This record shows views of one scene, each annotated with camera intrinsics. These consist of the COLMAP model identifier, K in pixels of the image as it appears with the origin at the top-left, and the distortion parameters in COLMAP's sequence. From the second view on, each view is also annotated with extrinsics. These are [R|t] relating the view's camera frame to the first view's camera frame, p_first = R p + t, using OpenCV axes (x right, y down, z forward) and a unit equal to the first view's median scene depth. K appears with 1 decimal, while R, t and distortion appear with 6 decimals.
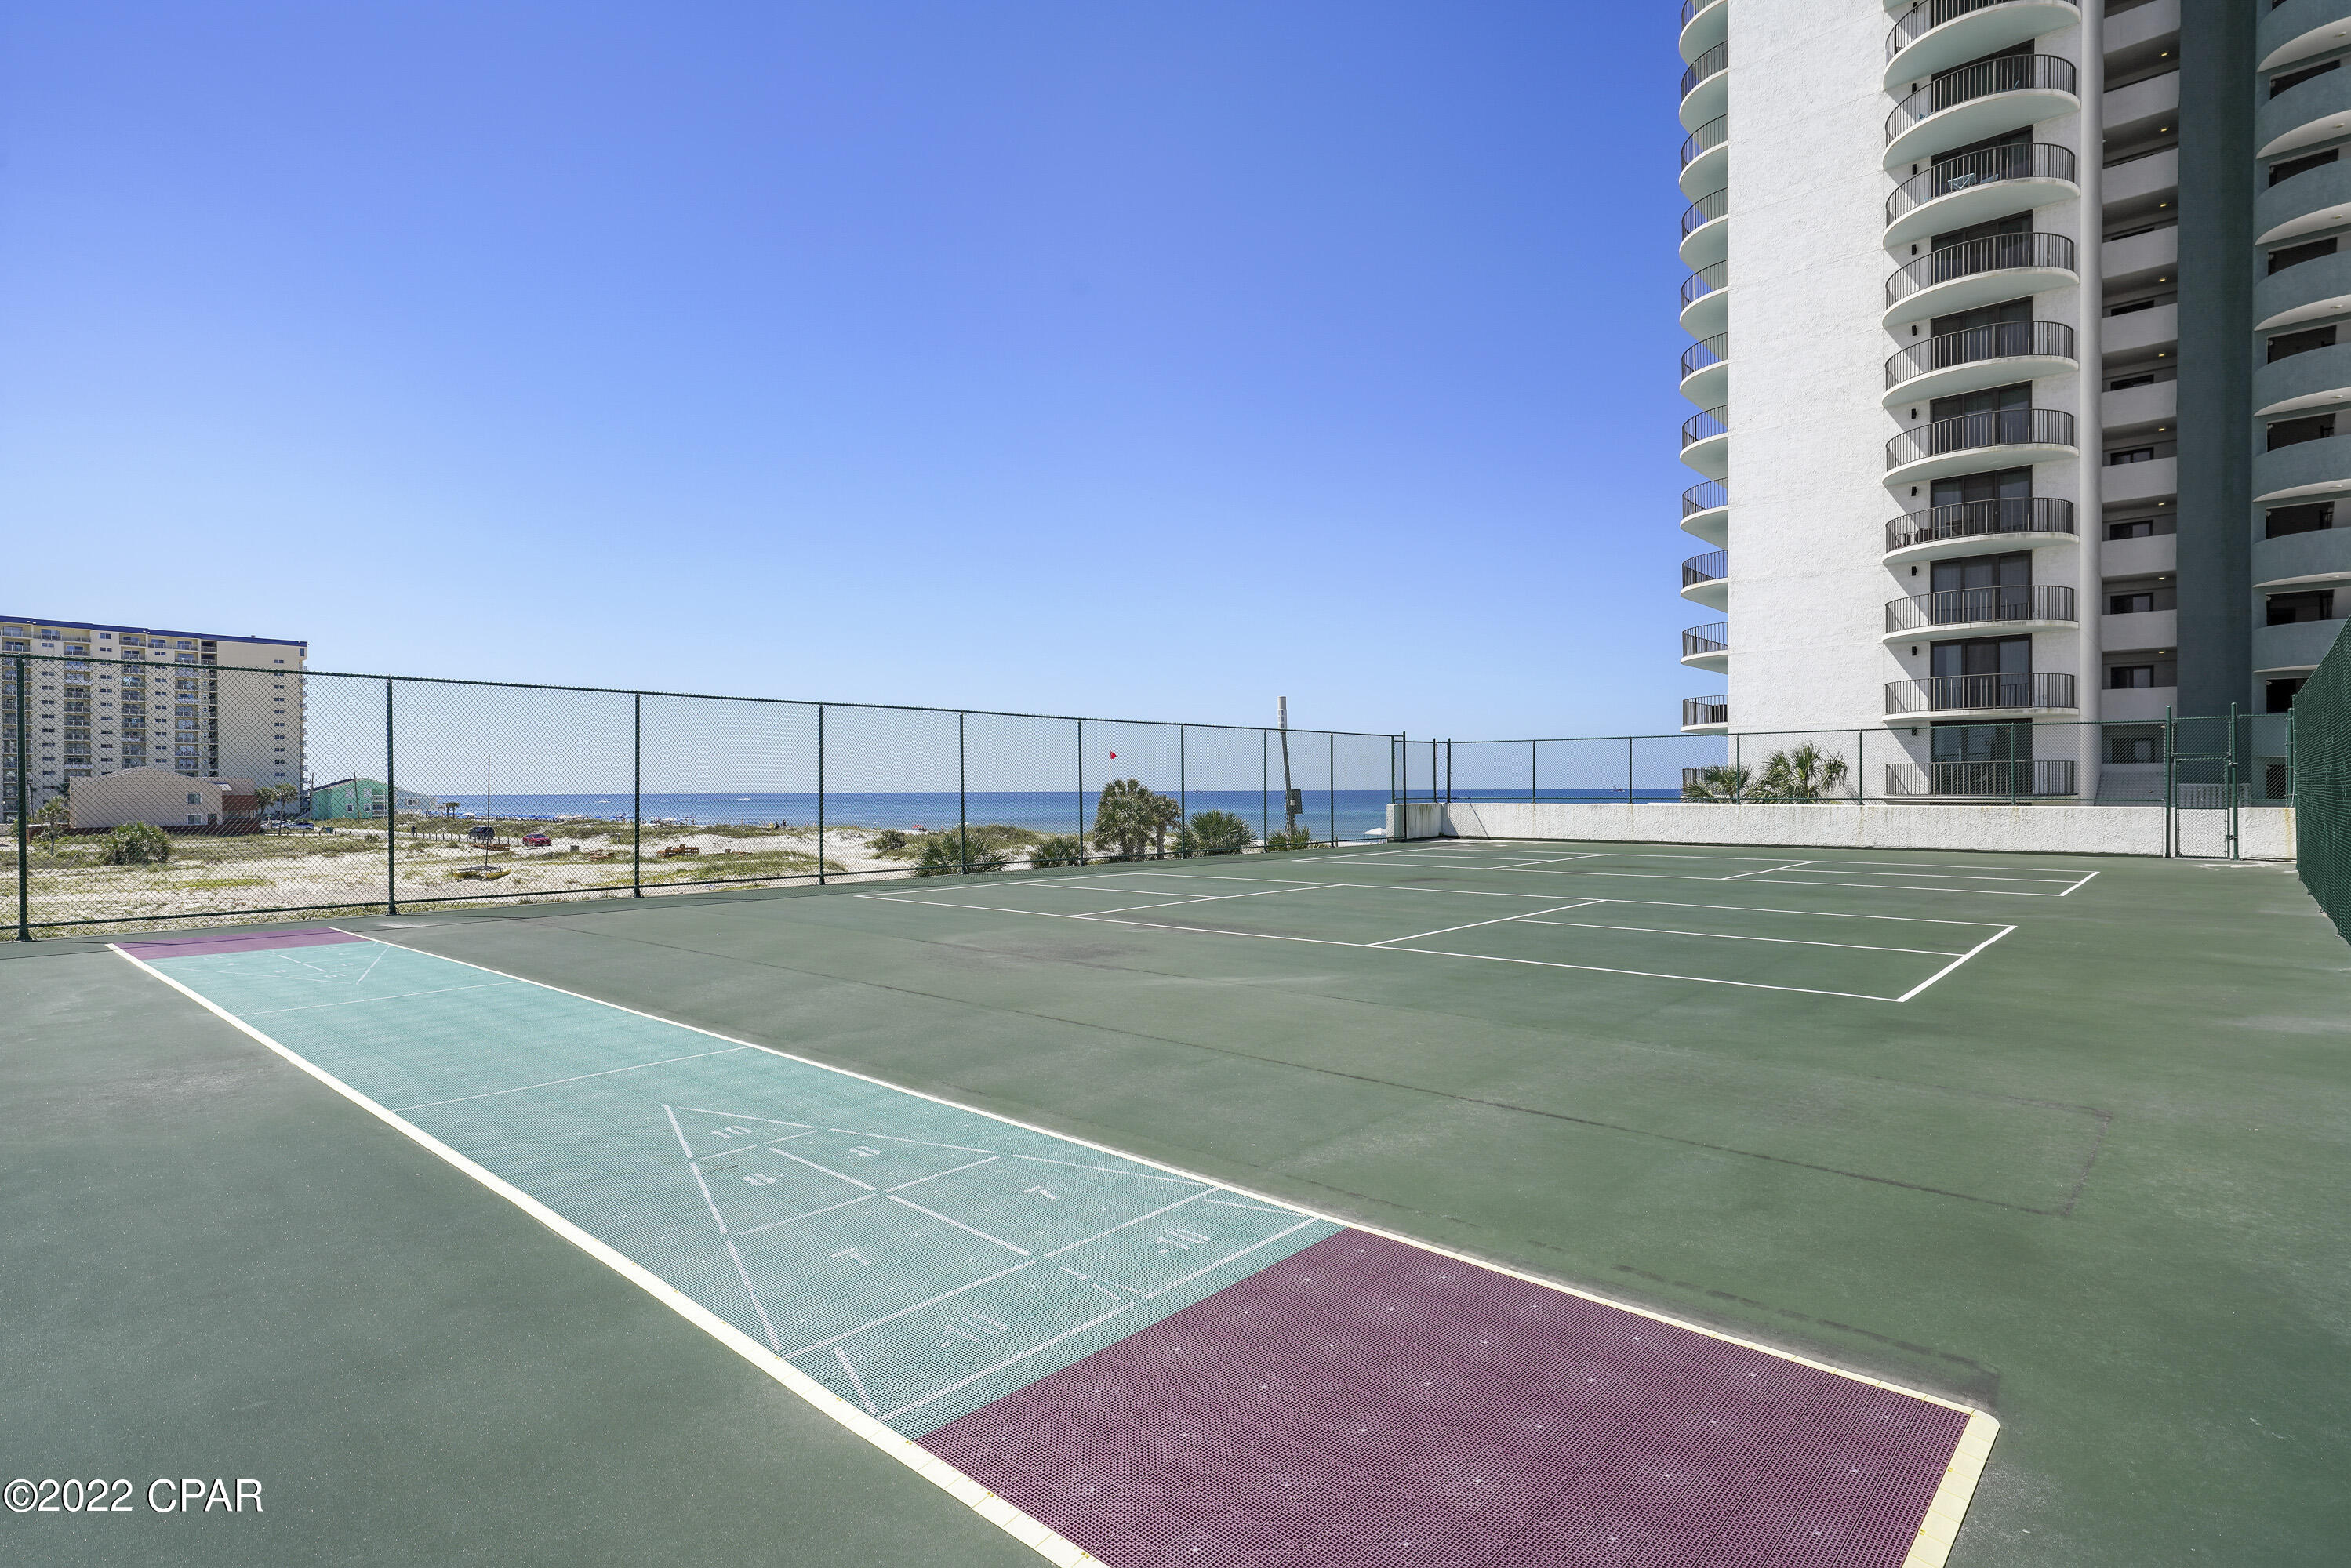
lens RADIAL K [[1162.5, 0, 1176.8], [0, 1162.5, 795.5], [0, 0, 1]] dist [-0.004574, -0.000293]
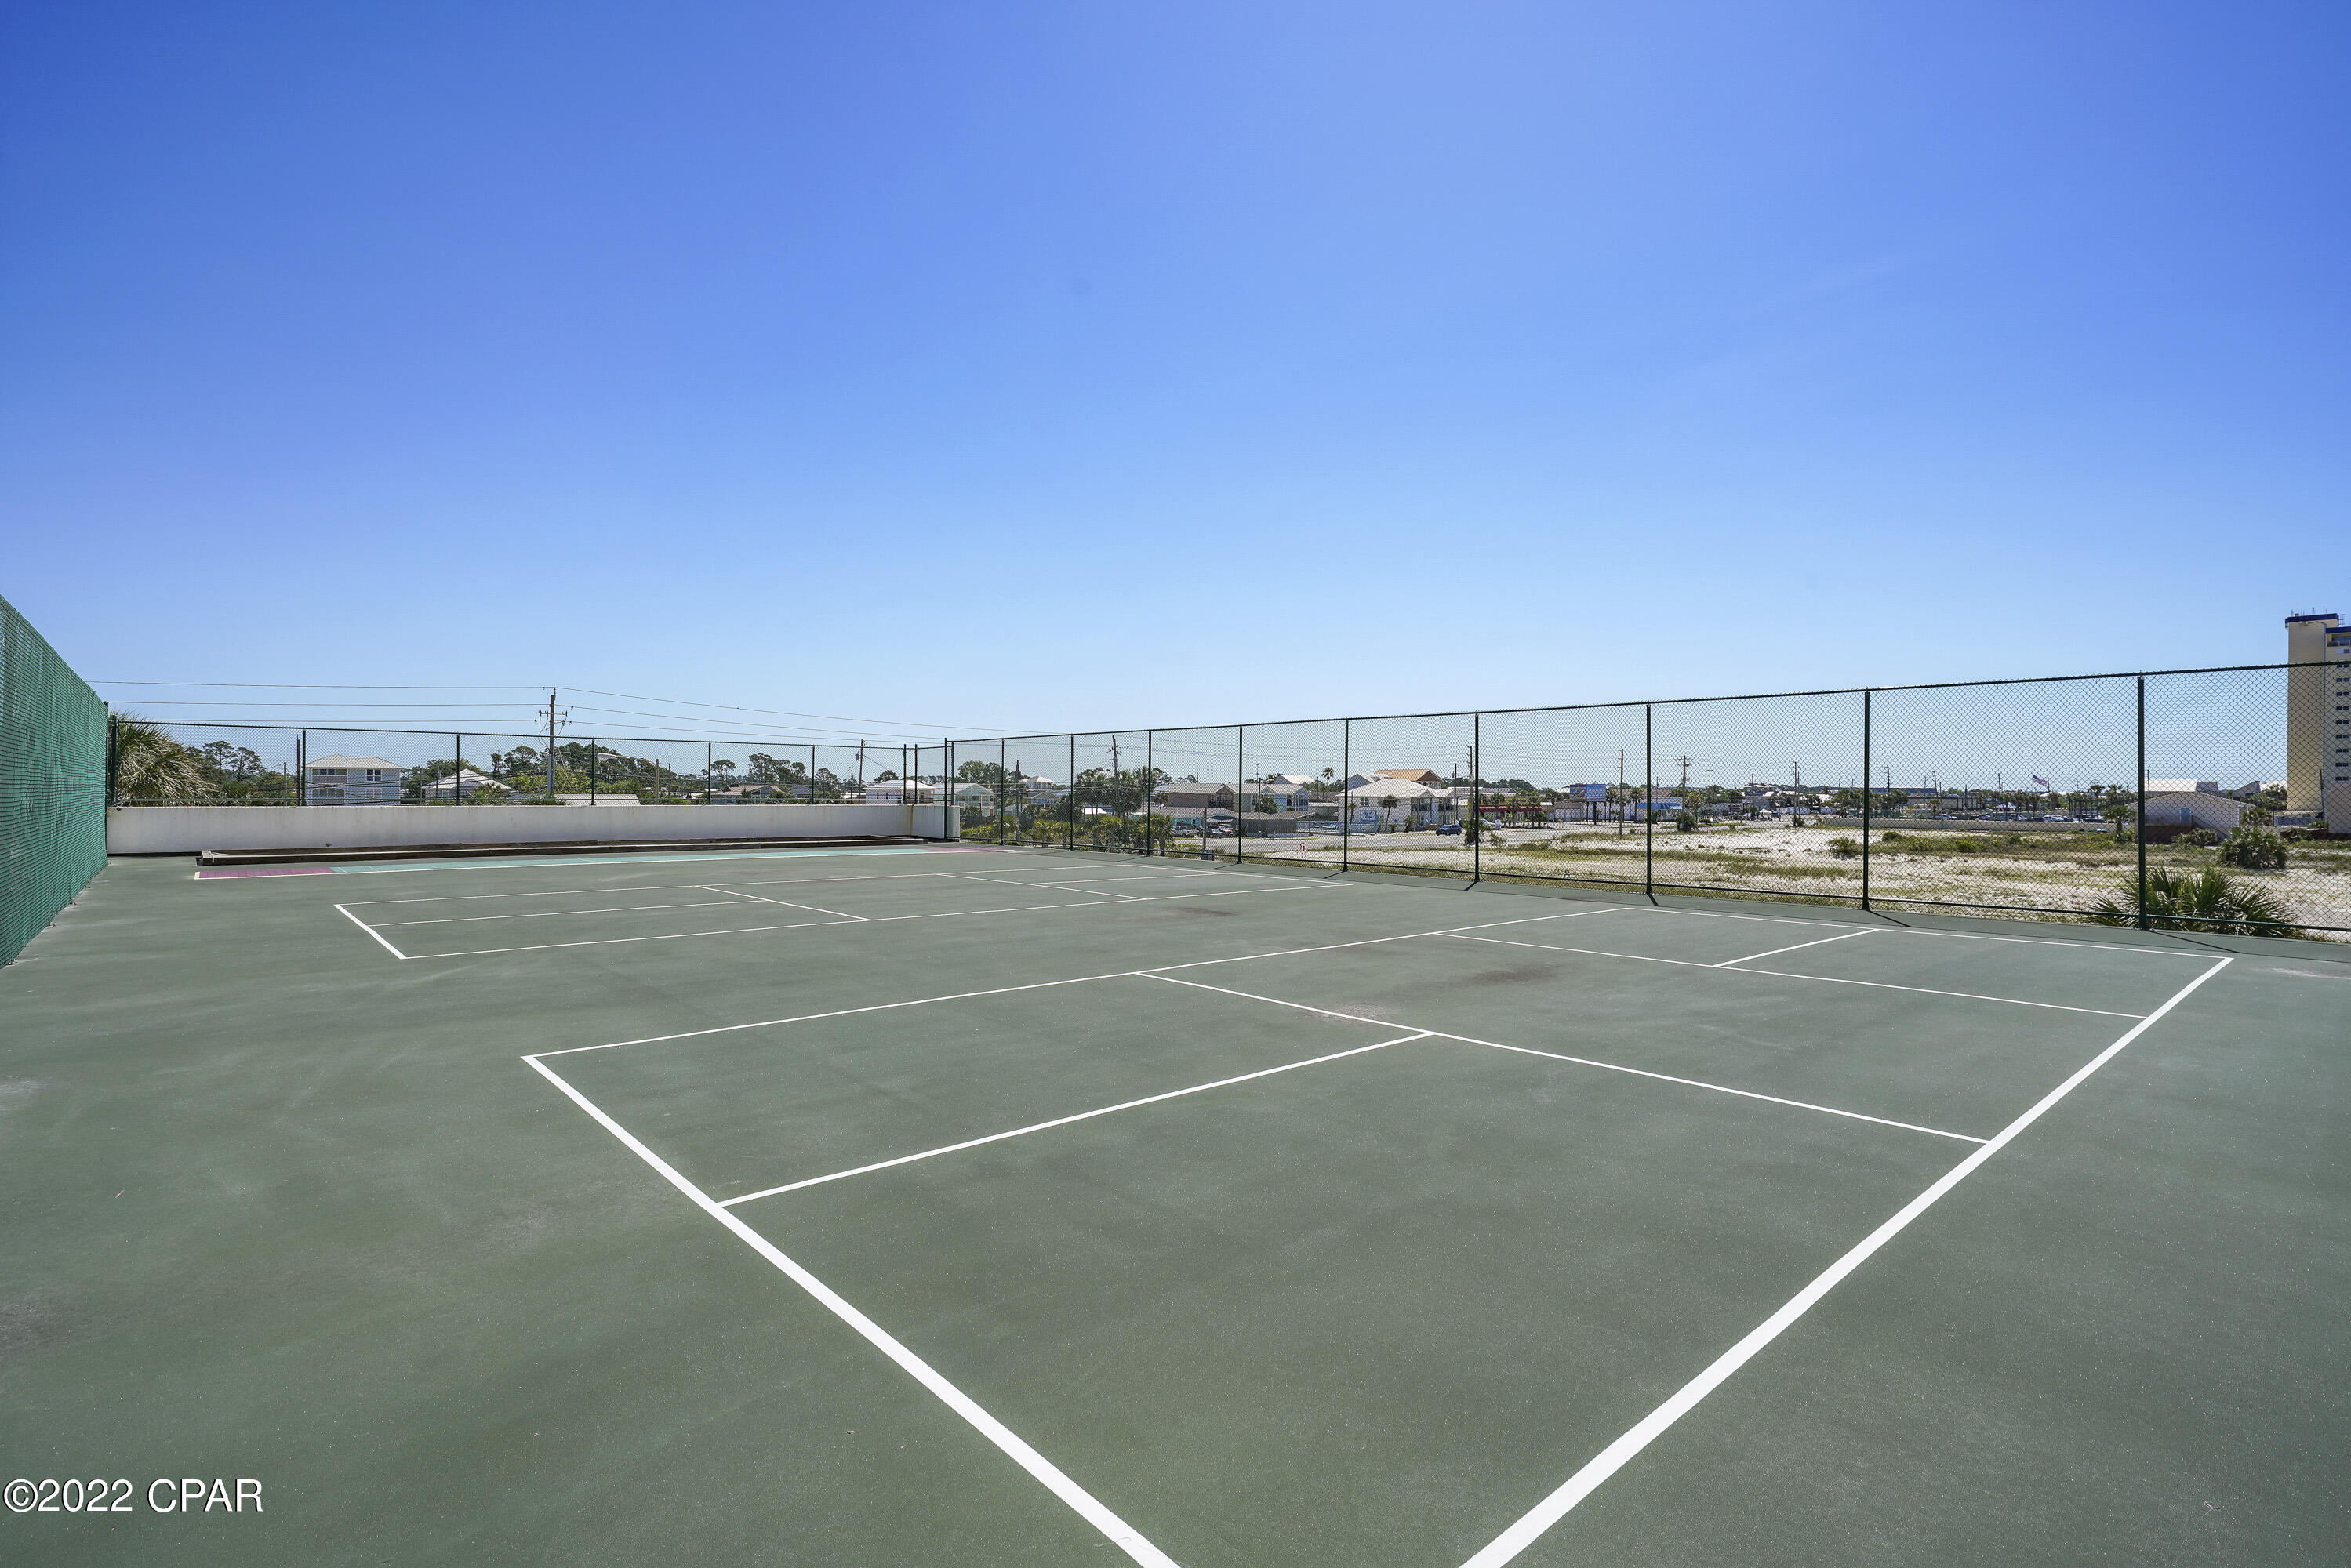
lens RADIAL K [[1078.2, 0, 1177.0], [0, 1078.2, 789.3], [0, 0, 1]] dist [0.028119, 0.000357]
pose [[-0.094629, -0.007640, -0.995483, 0.672346], [-0.002315, 0.999970, -0.007454, -0.000298], [0.995510, 0.001599, -0.094644, 0.747958]]
